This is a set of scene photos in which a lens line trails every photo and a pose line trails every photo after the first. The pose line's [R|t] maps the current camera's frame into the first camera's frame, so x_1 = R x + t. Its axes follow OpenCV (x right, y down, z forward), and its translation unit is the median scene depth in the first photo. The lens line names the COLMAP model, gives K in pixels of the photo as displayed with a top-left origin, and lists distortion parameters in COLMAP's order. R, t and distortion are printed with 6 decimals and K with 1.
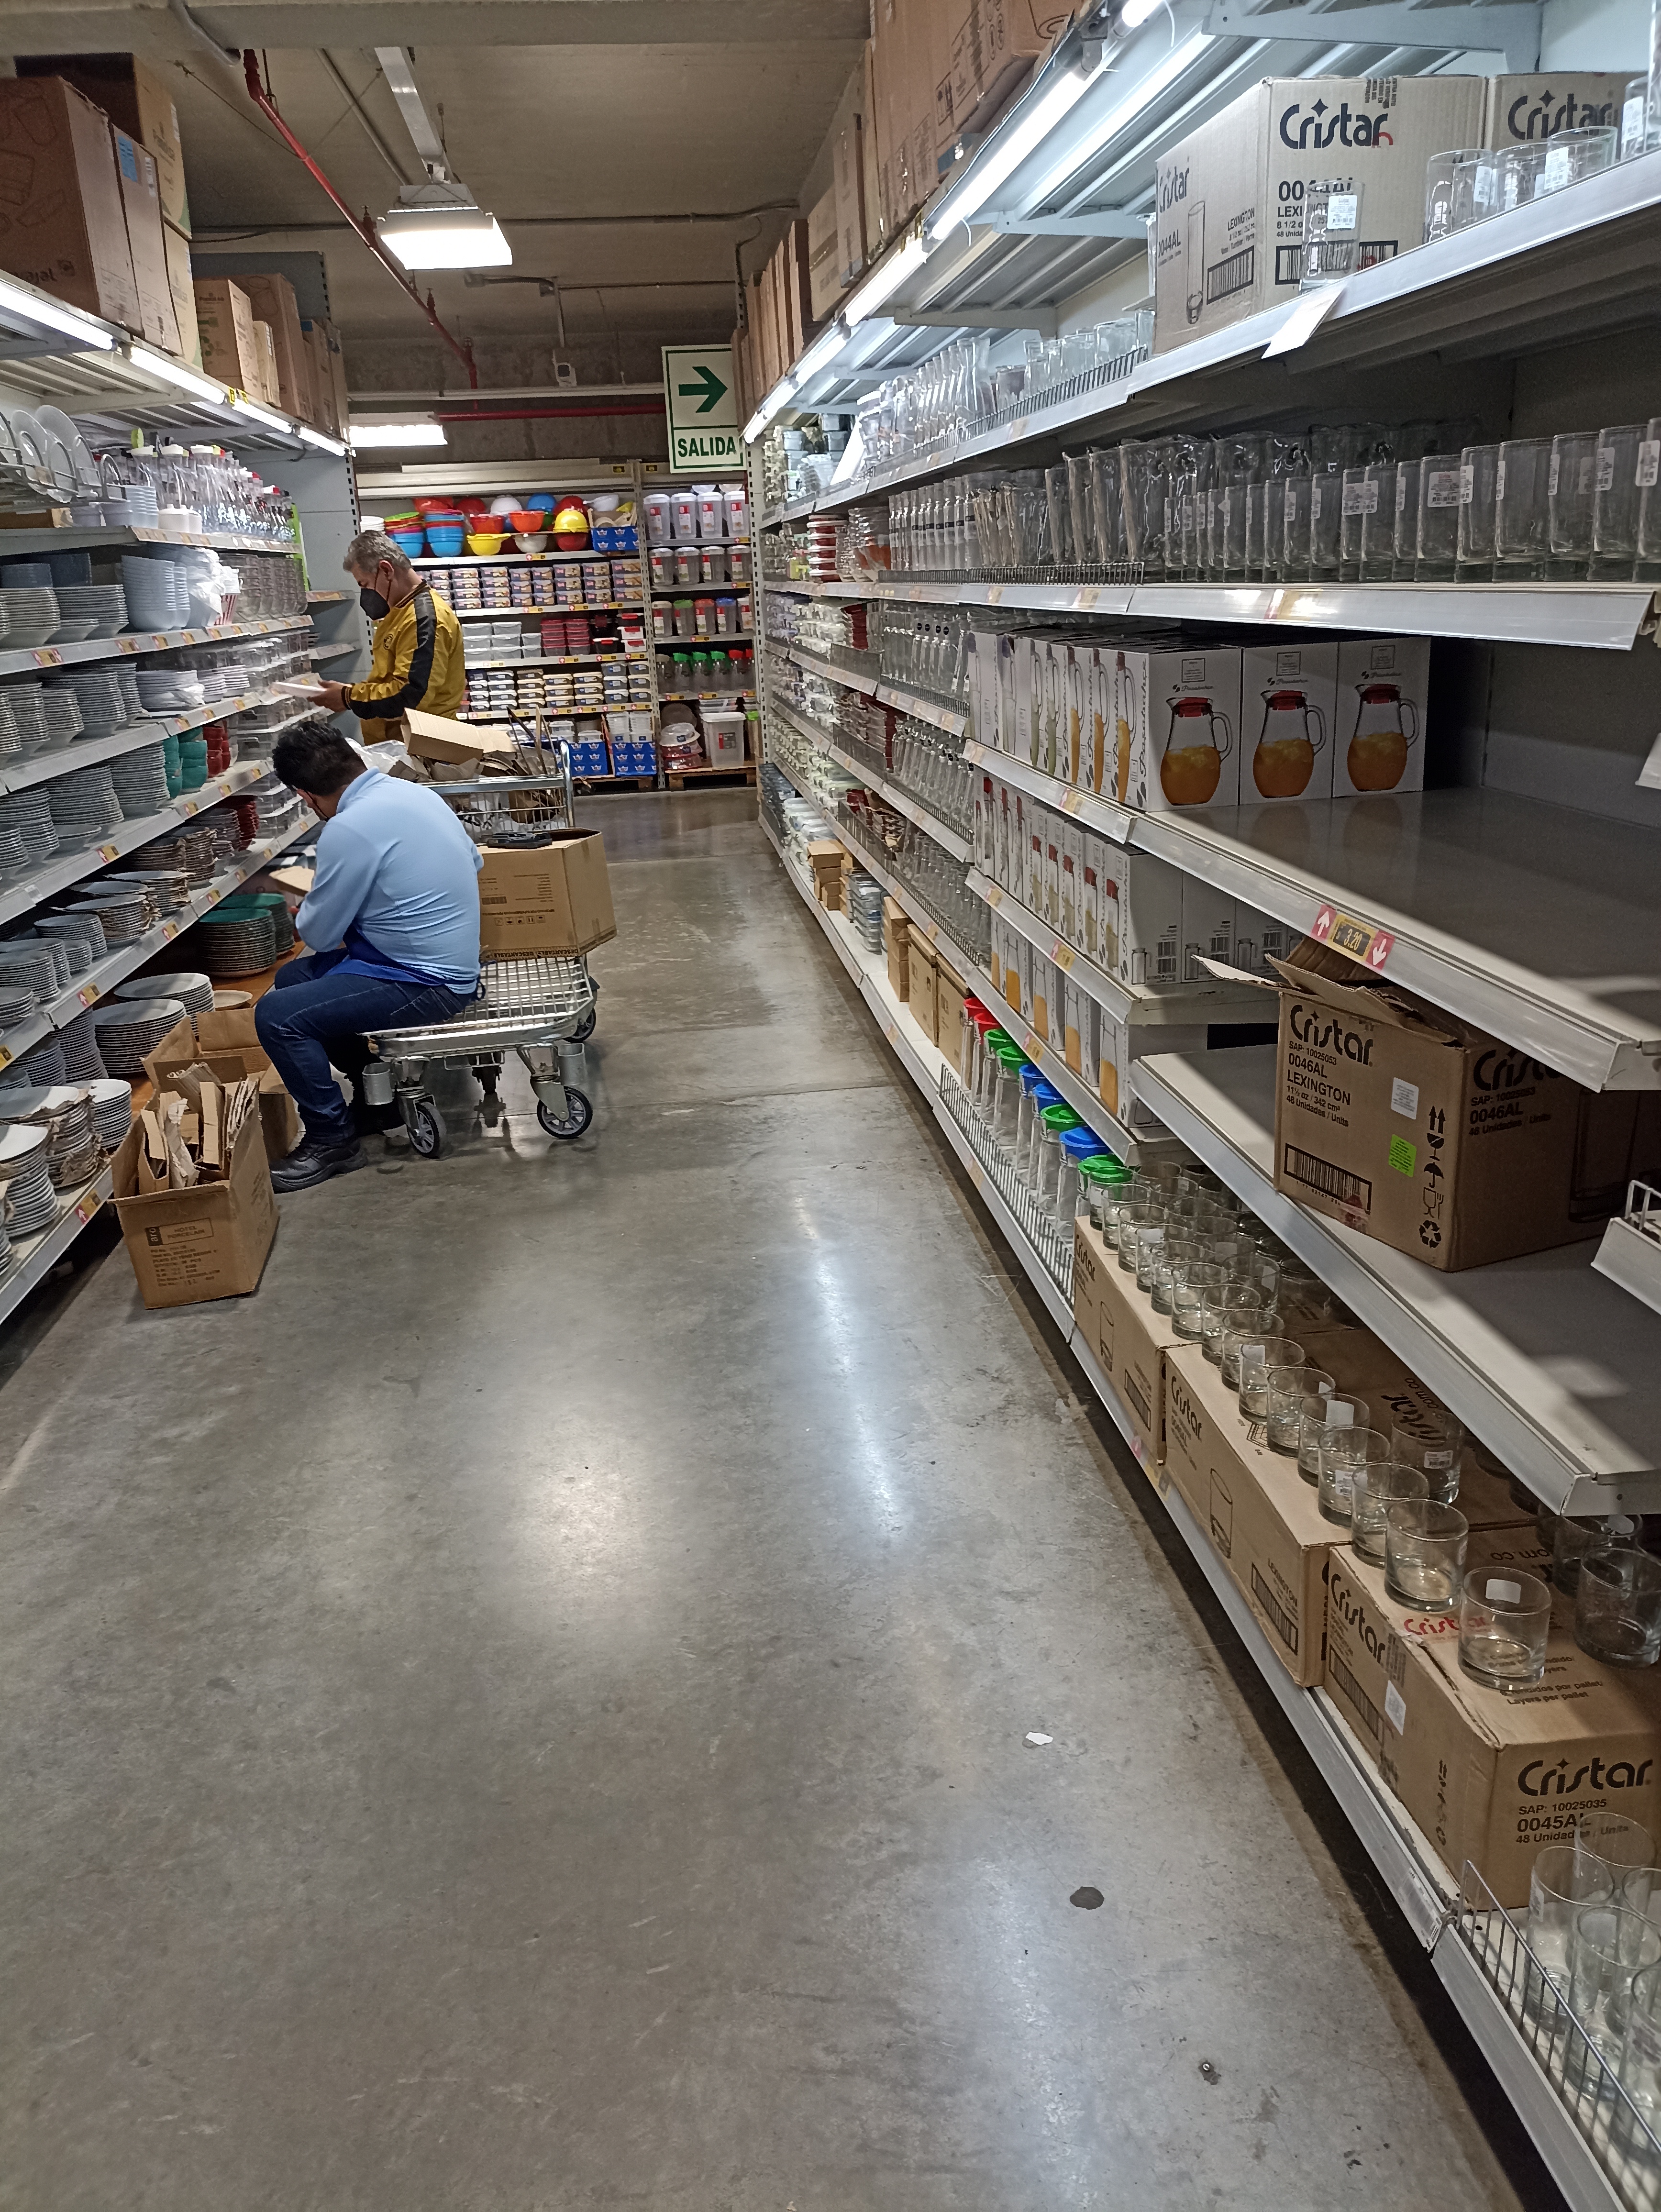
lens RADIAL K [[1635.2, 0, 831.5], [0, 1635.2, 1087.3], [0, 0, 1]] dist [0.027365, -0.013086]
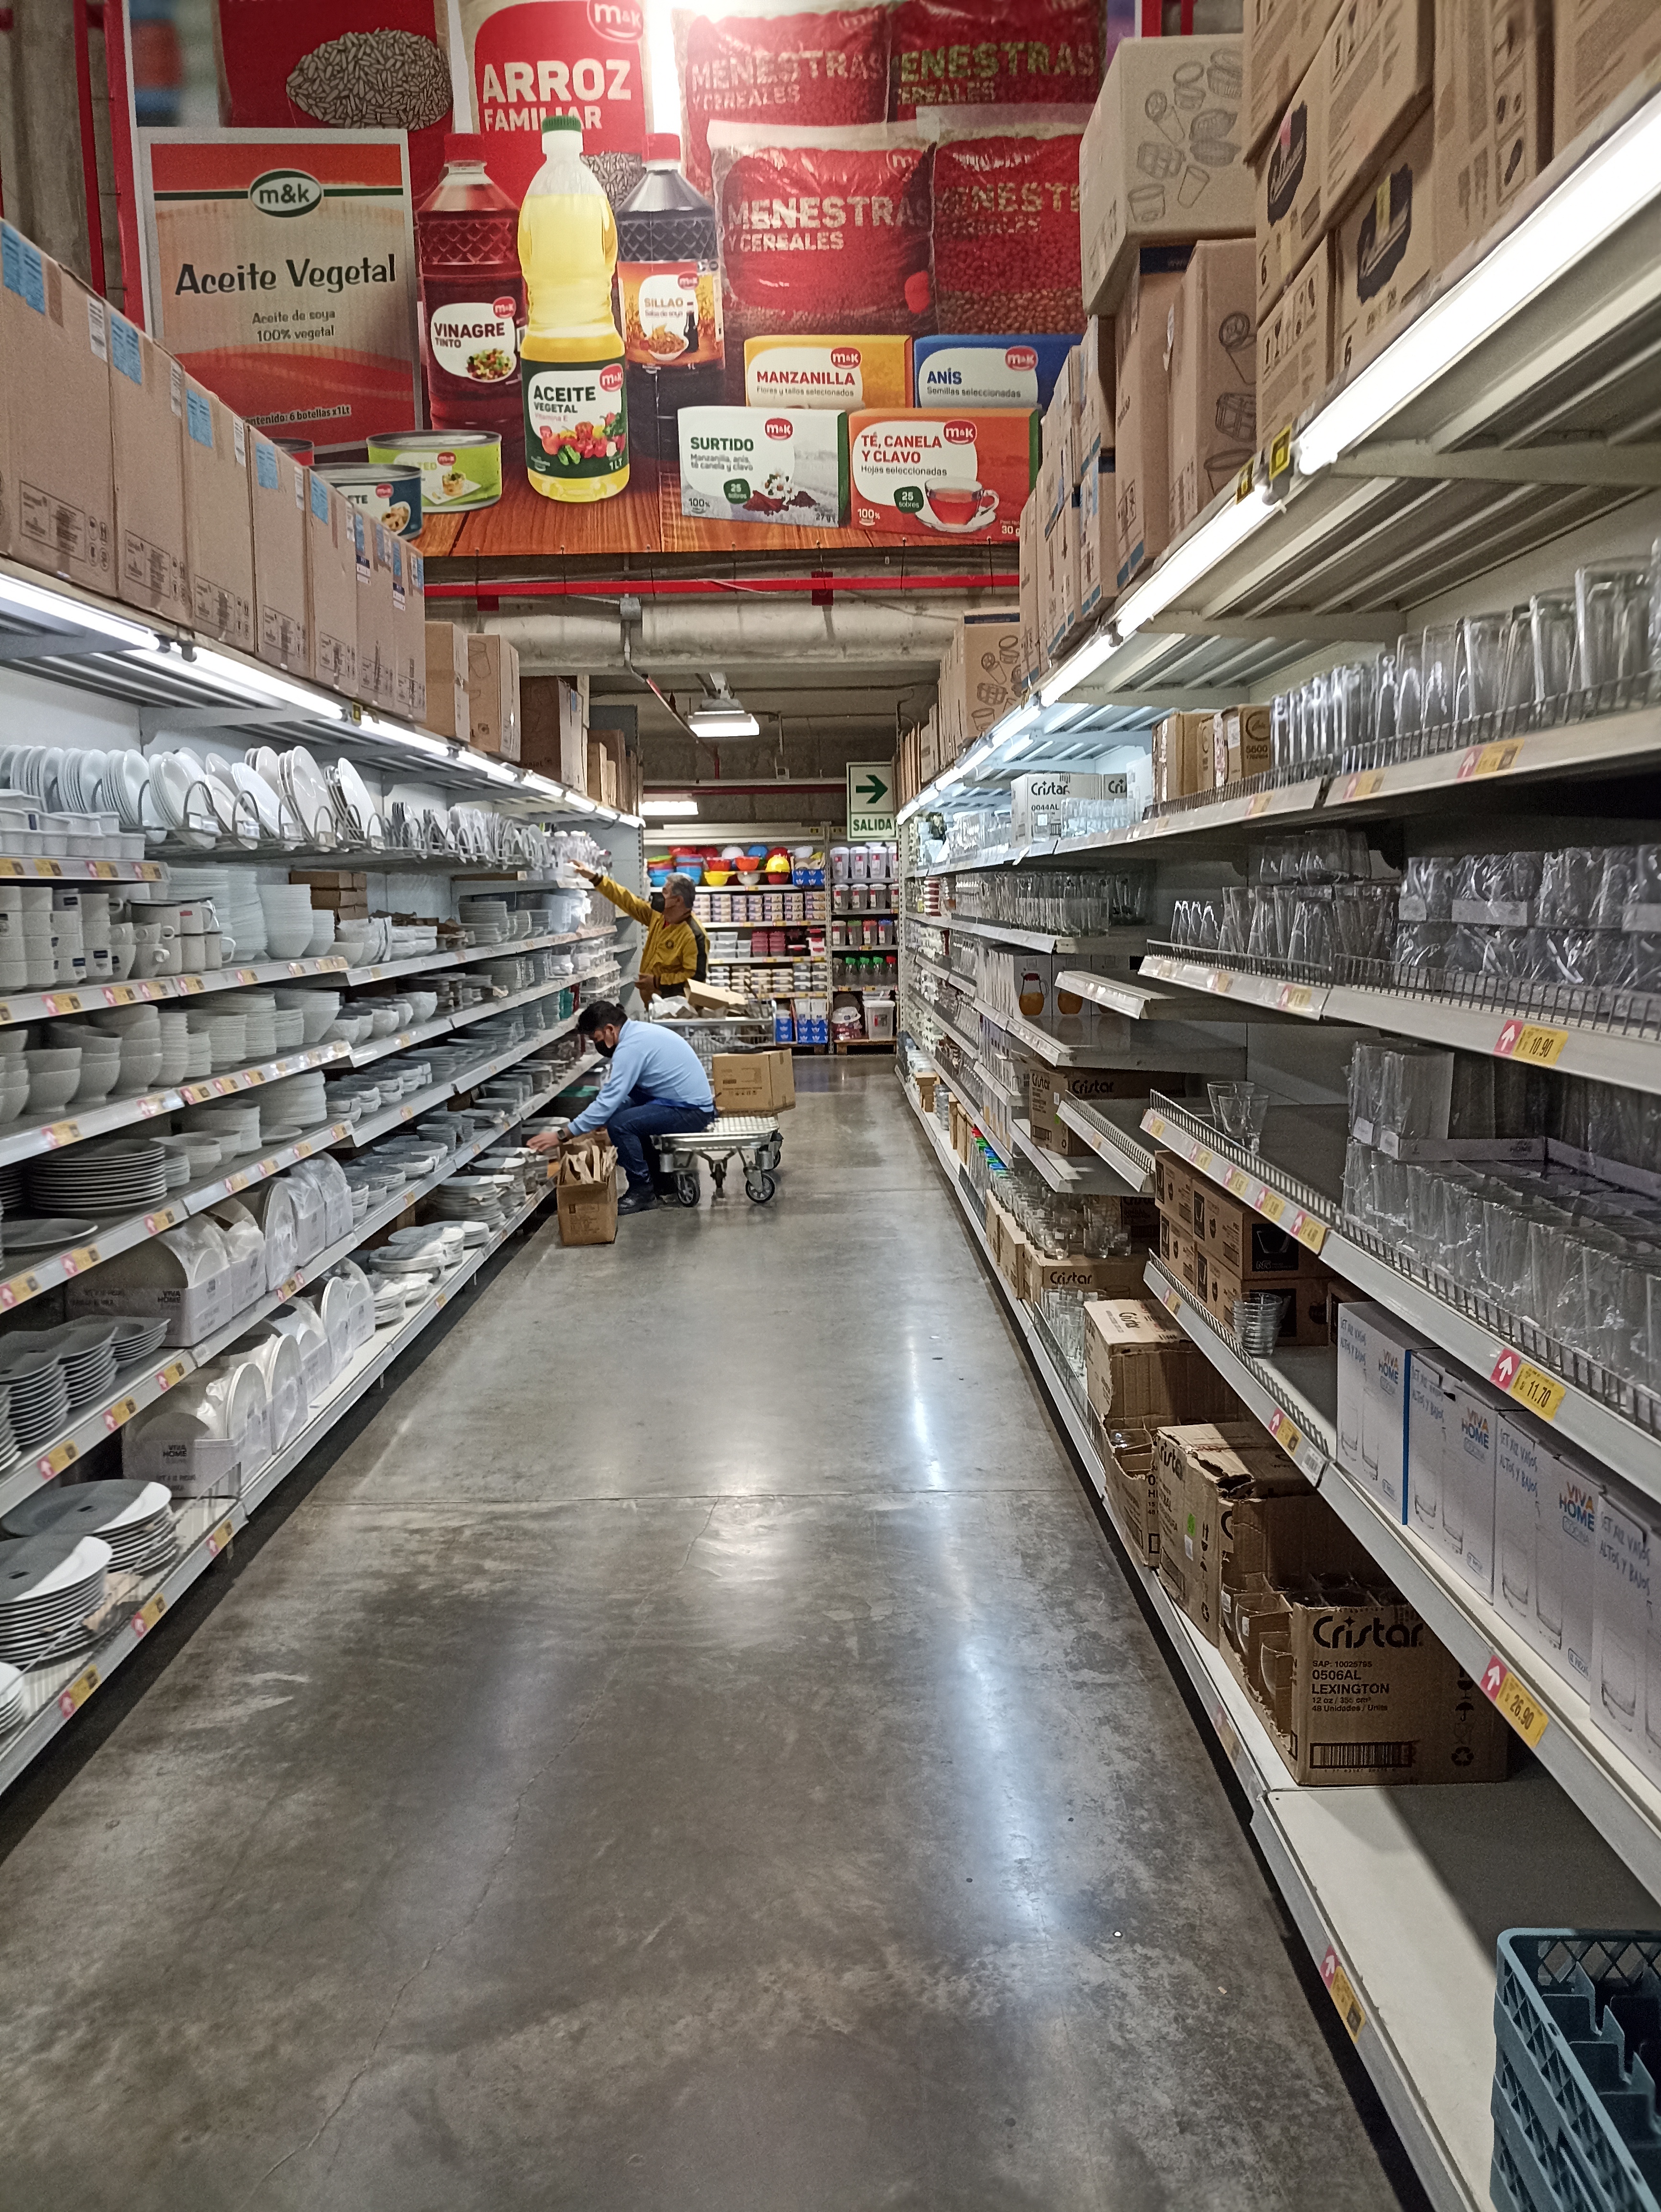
lens RADIAL K [[1635.2, 0, 834.2], [0, 1635.2, 1108.6], [0, 0, 1]] dist [0.027365, -0.013086]
pose [[0.993712, 0.041817, -0.103861, 0.055392], [-0.058933, 0.984087, -0.167629, 0.119071], [0.095198, 0.172696, 0.980364, -0.427018]]
